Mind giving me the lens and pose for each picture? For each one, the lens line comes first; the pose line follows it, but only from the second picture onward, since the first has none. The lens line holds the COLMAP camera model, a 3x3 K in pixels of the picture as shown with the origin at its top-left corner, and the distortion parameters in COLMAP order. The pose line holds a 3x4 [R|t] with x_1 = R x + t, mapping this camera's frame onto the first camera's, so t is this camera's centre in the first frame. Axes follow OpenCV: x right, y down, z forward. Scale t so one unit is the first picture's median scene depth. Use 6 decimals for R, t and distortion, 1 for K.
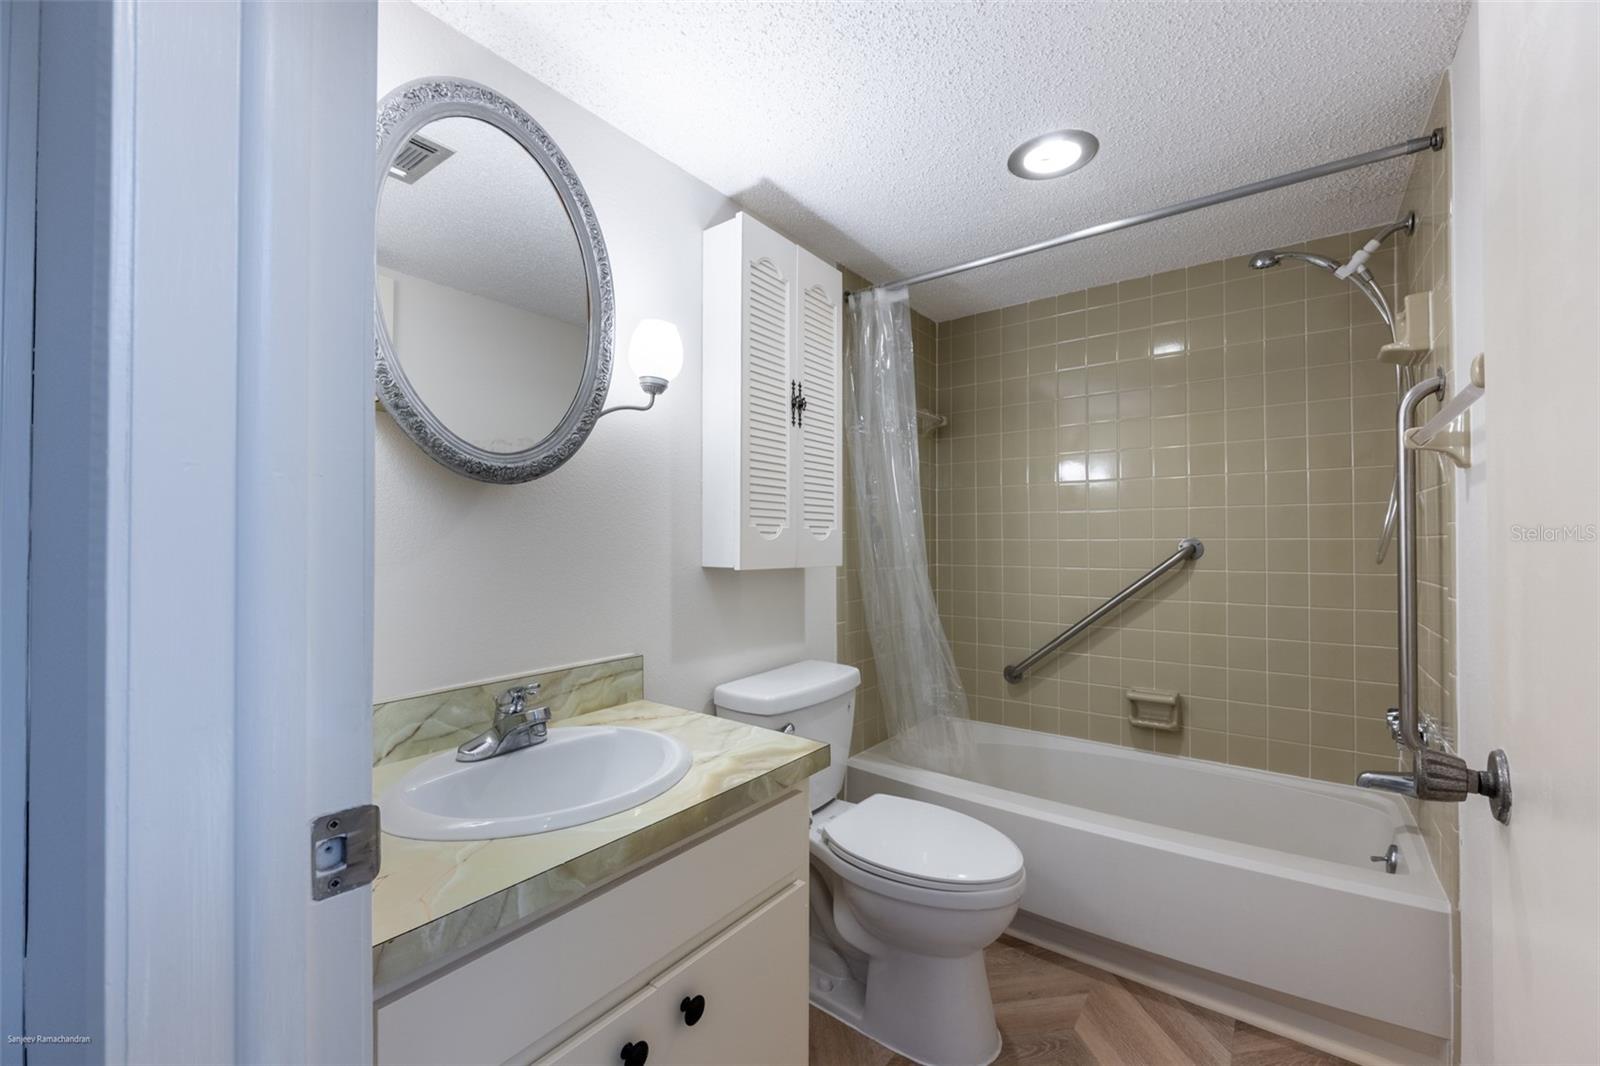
lens RADIAL K [[673.1, 0, 803.0], [0, 673.1, 536.4], [0, 0, 1]] dist [-0.000651, -0.000101]
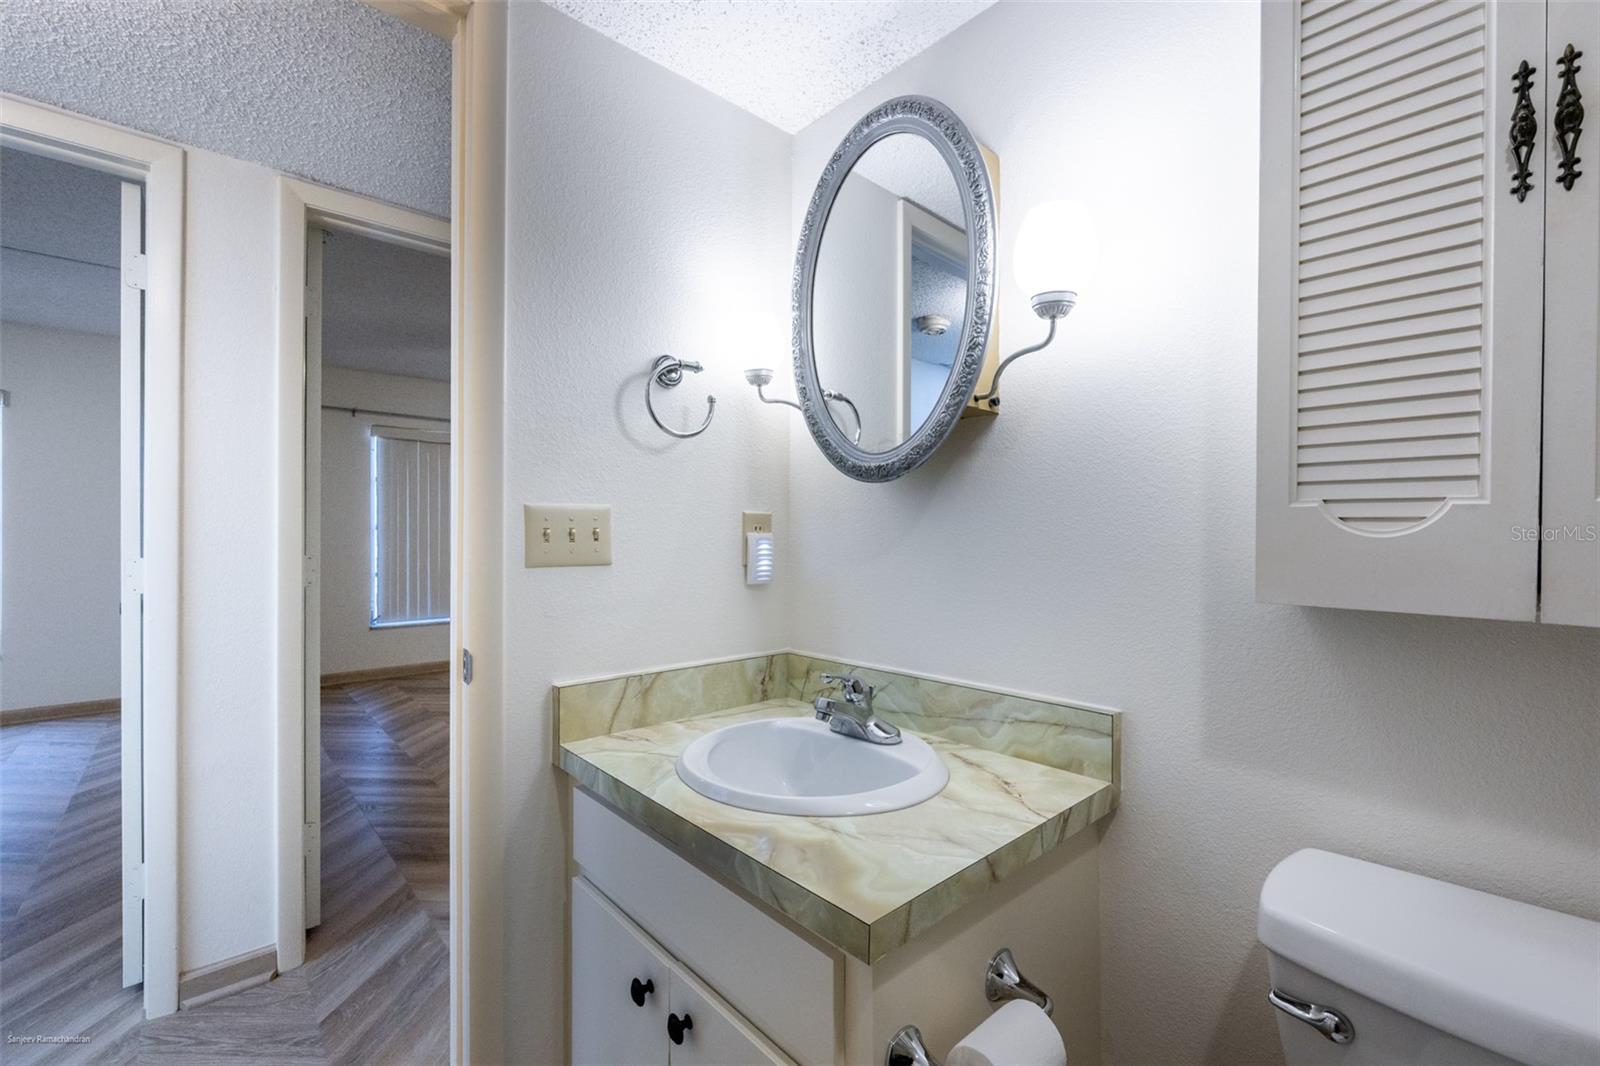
lens RADIAL K [[662.0, 0, 805.3], [0, 662.0, 535.7], [0, 0, 1]] dist [-0.001728, -0.000144]
pose [[-0.190744, 0.001399, -0.981639, 0.376232], [0.003774, 0.999993, 0.000692, 0.002213], [0.981633, -0.003573, -0.190748, 0.708335]]
